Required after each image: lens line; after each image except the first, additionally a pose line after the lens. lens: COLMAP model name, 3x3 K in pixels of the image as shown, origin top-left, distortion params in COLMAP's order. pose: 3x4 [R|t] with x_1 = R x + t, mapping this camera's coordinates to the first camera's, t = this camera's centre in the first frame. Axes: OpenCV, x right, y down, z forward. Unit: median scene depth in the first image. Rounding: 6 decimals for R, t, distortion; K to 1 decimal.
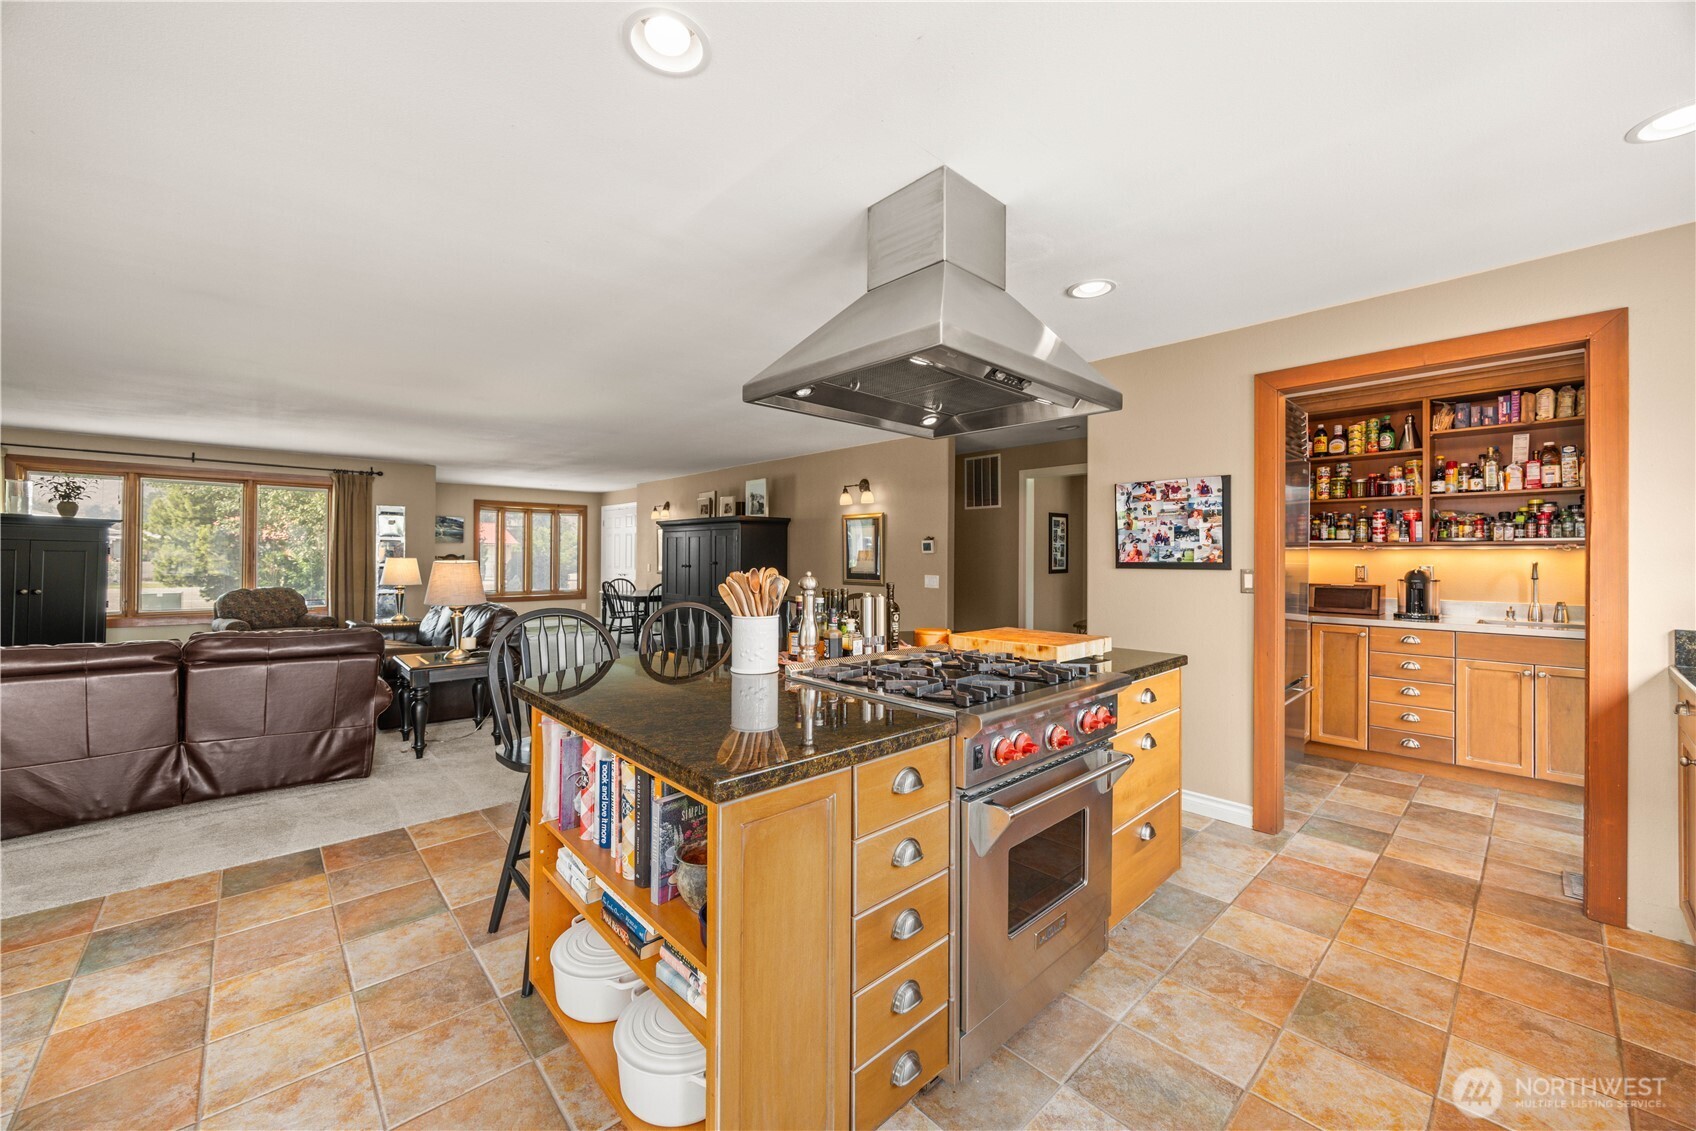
lens RADIAL K [[648.1, 0, 841.7], [0, 648.1, 554.5], [0, 0, 1]] dist [0.000308, -0.000882]
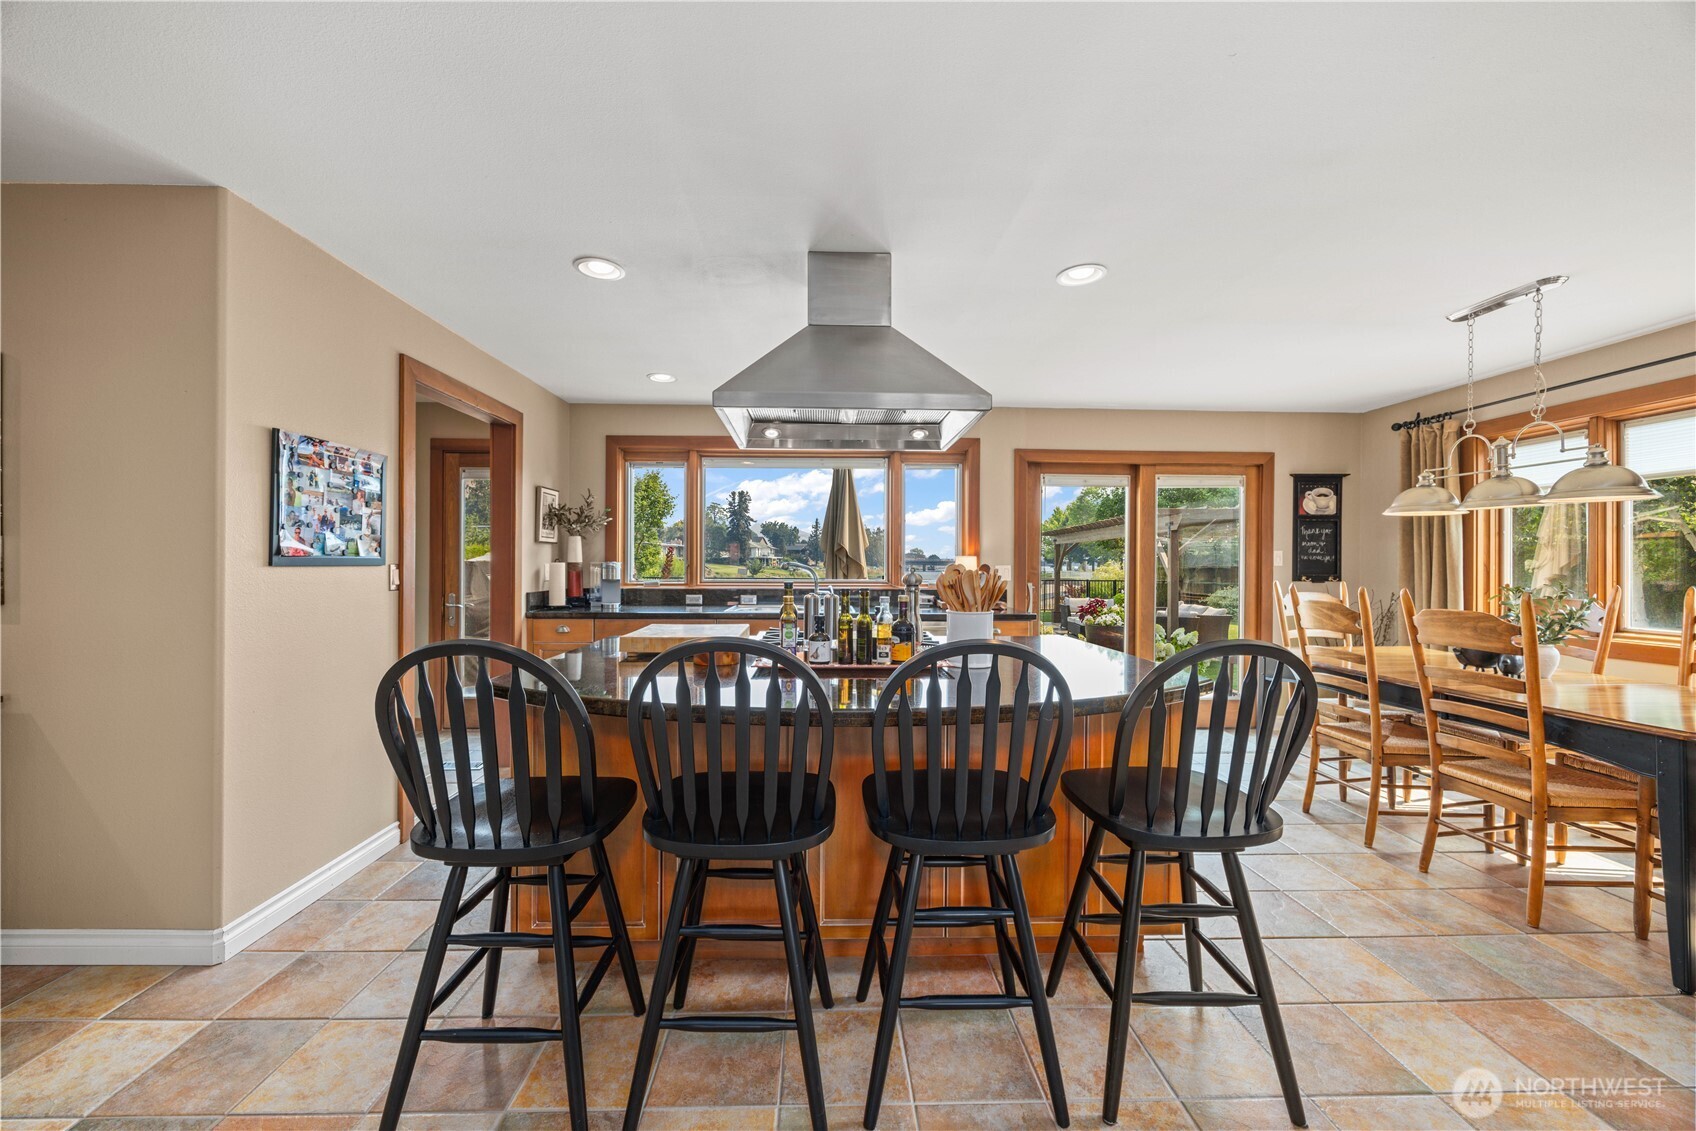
lens RADIAL K [[648.1, 0, 840.9], [0, 648.1, 560.1], [0, 0, 1]] dist [0.000308, -0.000882]
pose [[-0.767862, -0.005055, 0.640595, -0.339703], [-0.011748, 0.999912, -0.006192, 0.011796], [-0.640507, -0.012280, -0.767854, 1.021758]]
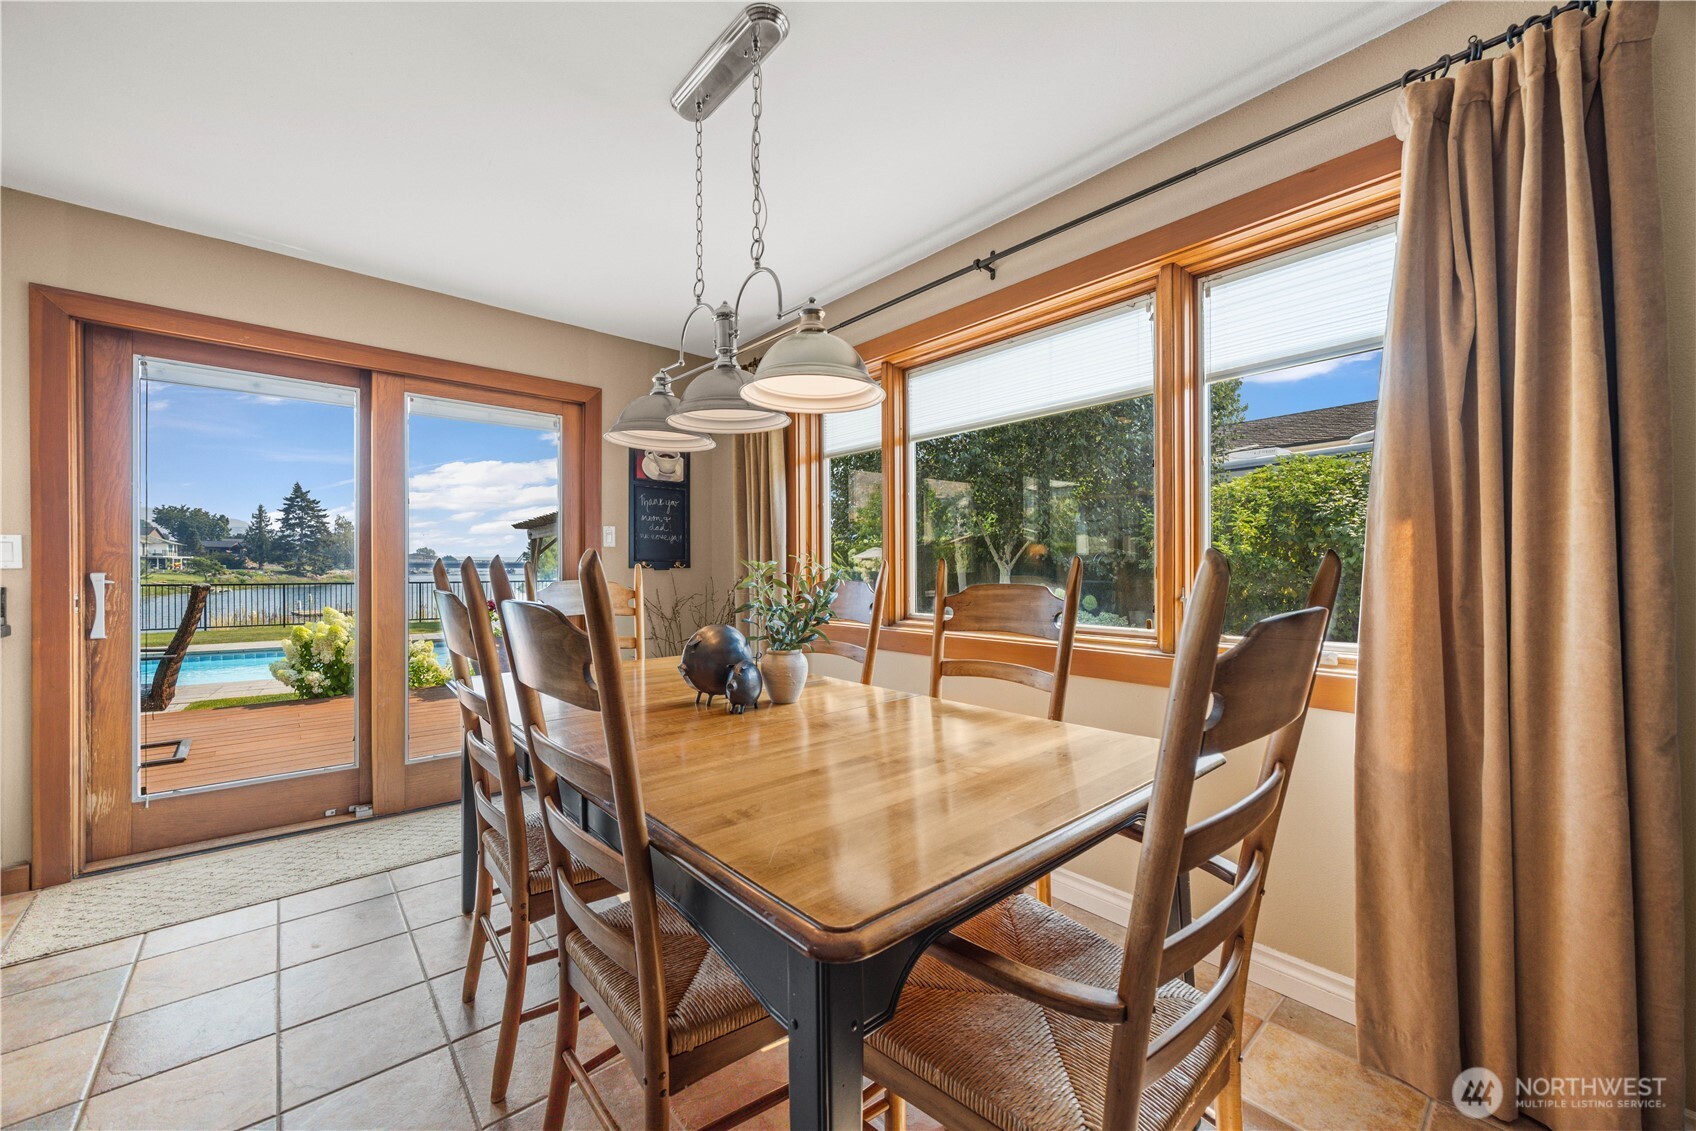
lens RADIAL K [[648.1, 0, 841.8], [0, 648.1, 564.5], [0, 0, 1]] dist [0.000308, -0.000882]
pose [[-0.999923, -0.005738, 0.010959, -0.525267], [-0.005832, 0.999946, -0.008552, 0.035884], [-0.010909, -0.008615, -0.999903, 0.407236]]
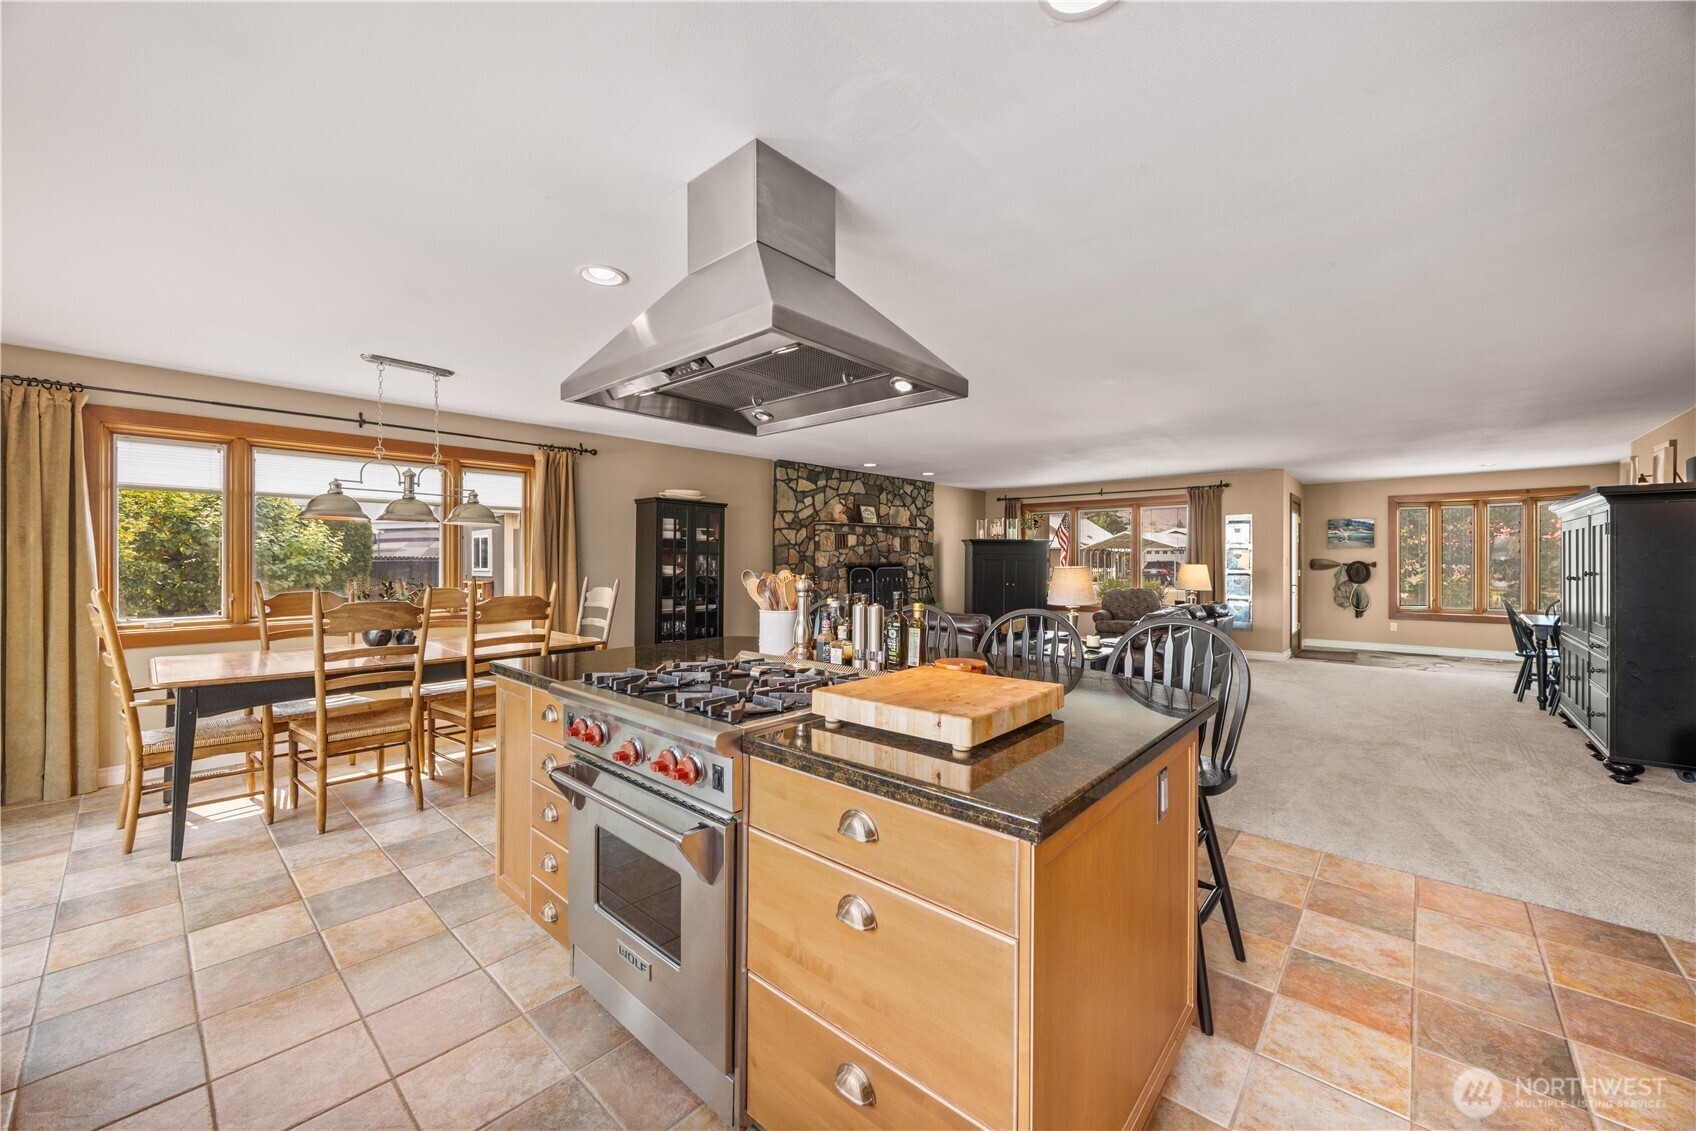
lens RADIAL K [[648.1, 0, 838.2], [0, 648.1, 564.7], [0, 0, 1]] dist [0.000308, -0.000882]
pose [[0.096890, 0.003451, -0.995289, 0.594688], [0.000606, 0.999994, 0.003526, 0.003247], [0.995295, -0.000945, 0.096888, 0.549031]]
